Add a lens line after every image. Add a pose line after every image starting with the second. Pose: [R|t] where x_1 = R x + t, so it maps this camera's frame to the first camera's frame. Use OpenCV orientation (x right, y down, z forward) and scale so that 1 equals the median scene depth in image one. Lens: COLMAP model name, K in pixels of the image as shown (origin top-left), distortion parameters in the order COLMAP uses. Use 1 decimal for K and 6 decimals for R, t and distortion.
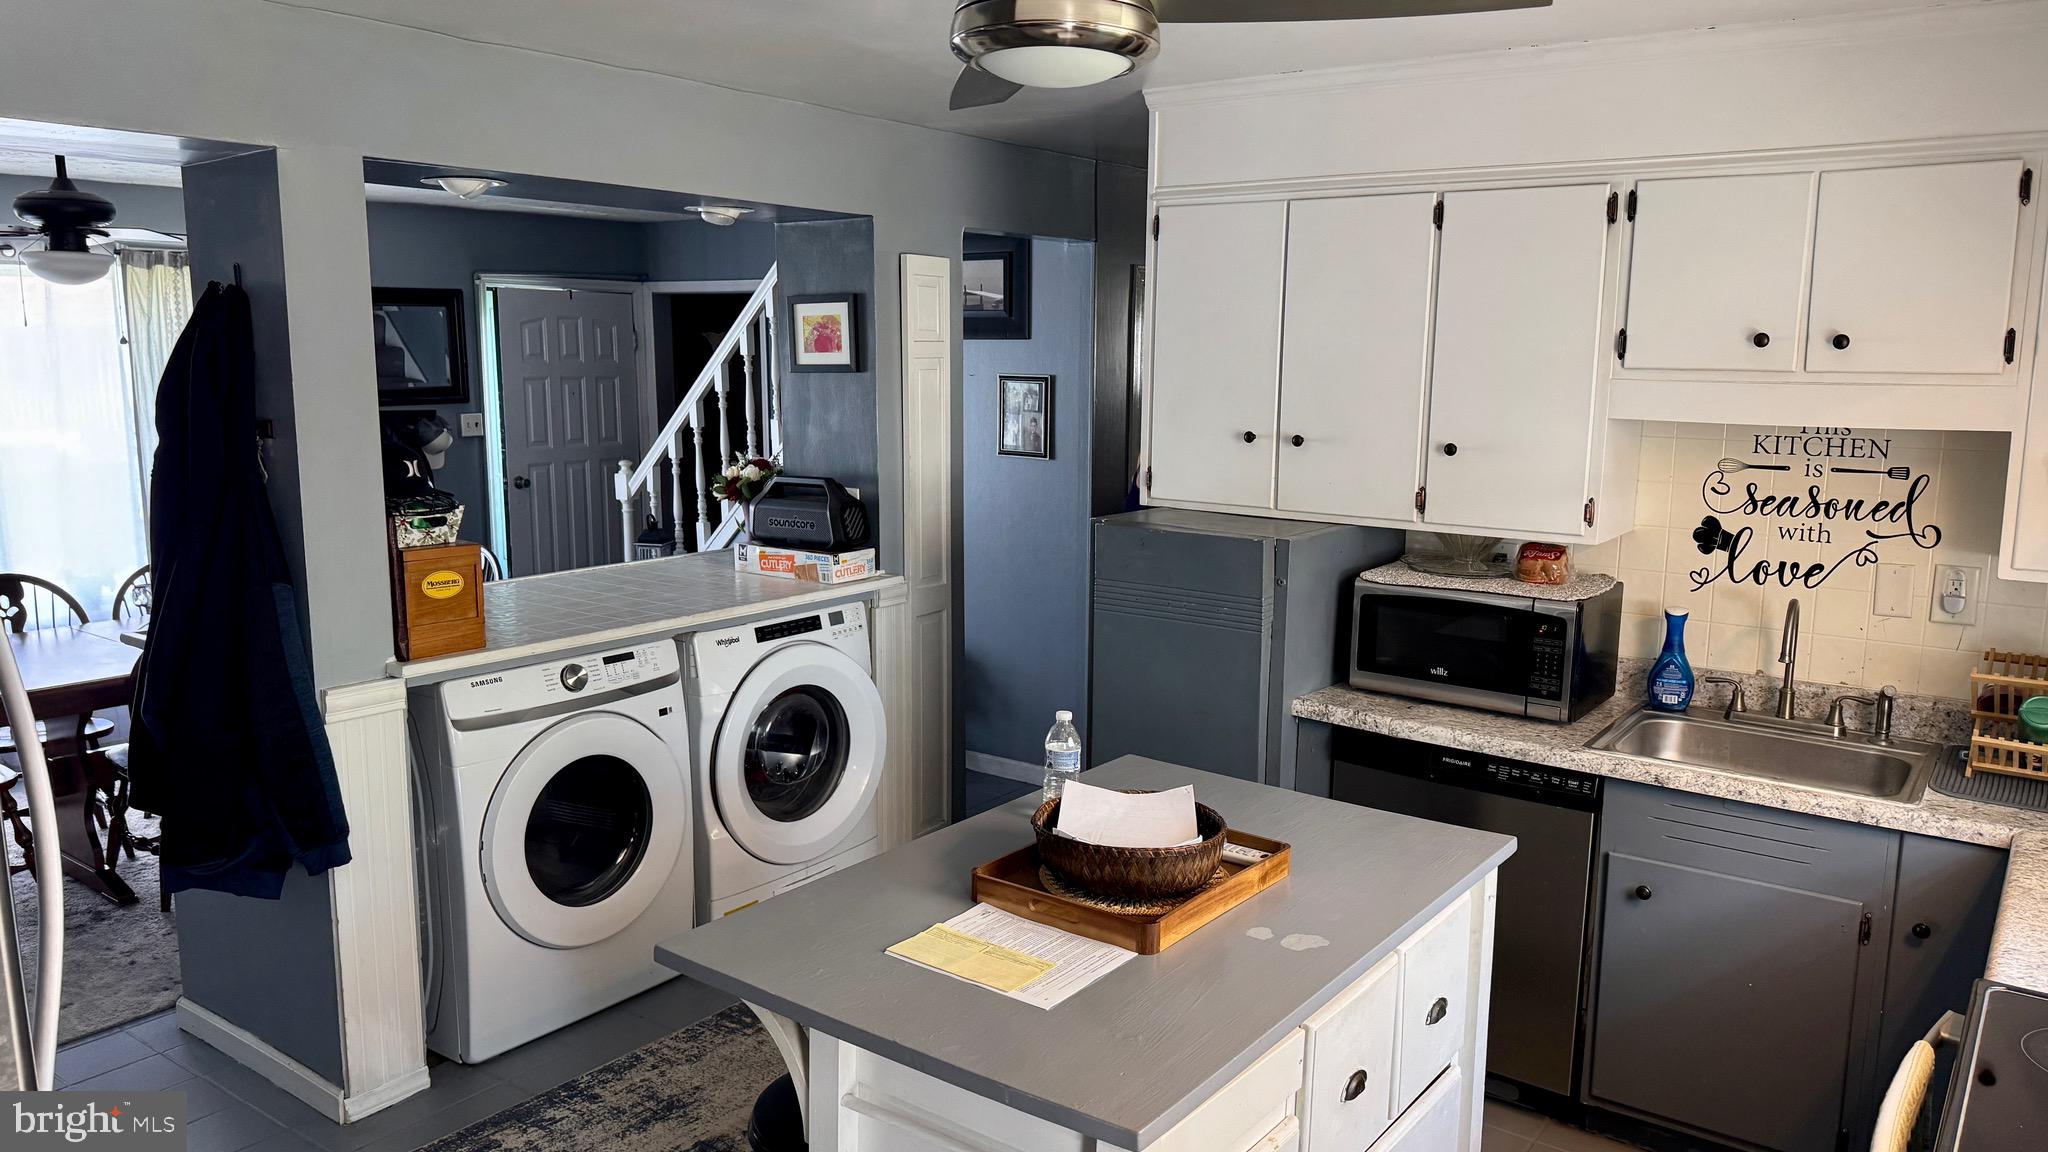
lens RADIAL K [[1449.6, 0, 1029.6], [0, 1449.6, 566.9], [0, 0, 1]] dist [0.004187, -0.002933]
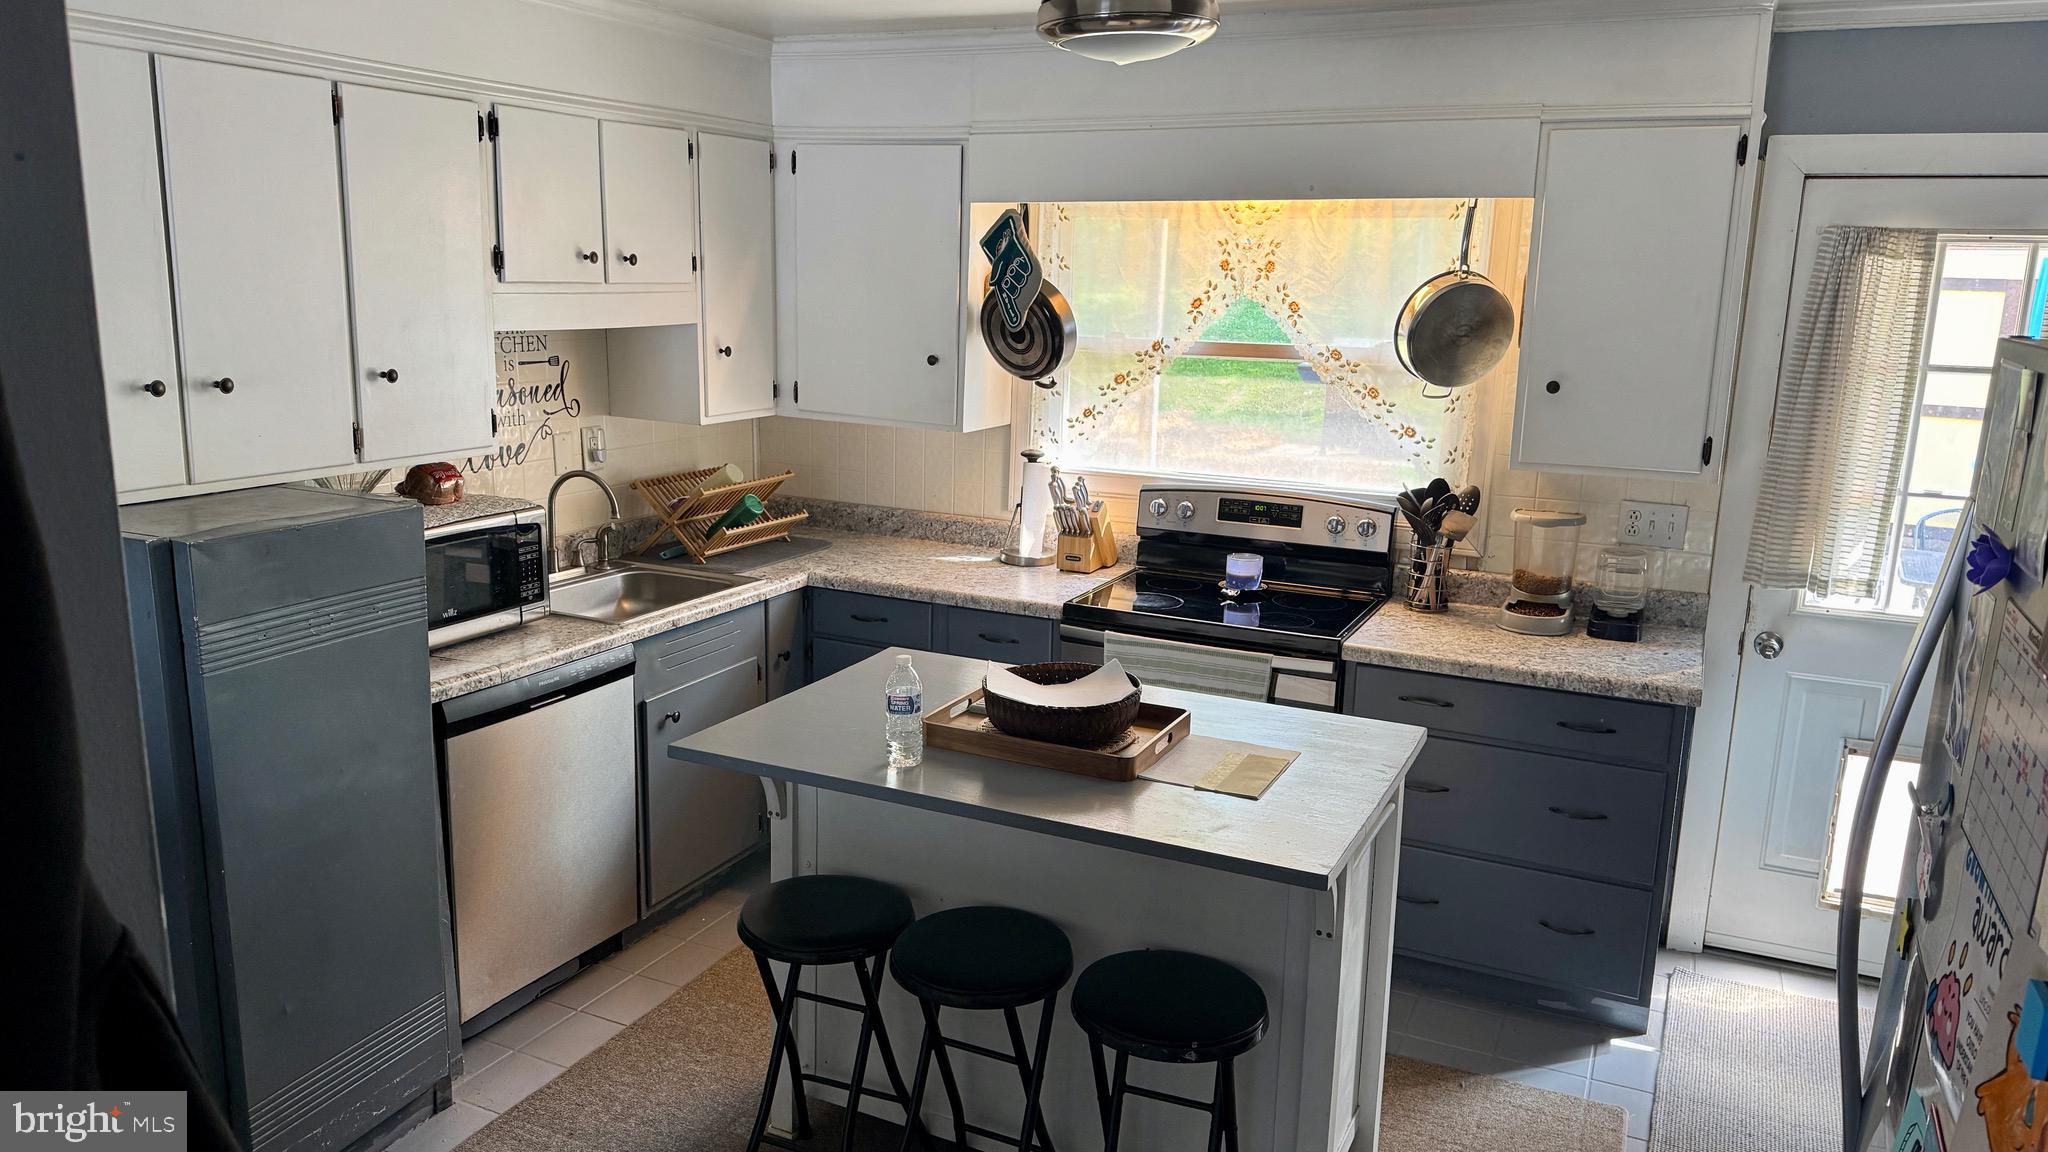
lens RADIAL K [[1449.6, 0, 1027.6], [0, 1449.6, 589.5], [0, 0, 1]] dist [0.004187, -0.002933]
pose [[-0.200864, -0.228038, 0.952708, -0.725827], [0.120785, 0.959343, 0.255092, -0.144732], [-0.972144, 0.166312, -0.165154, 0.831604]]
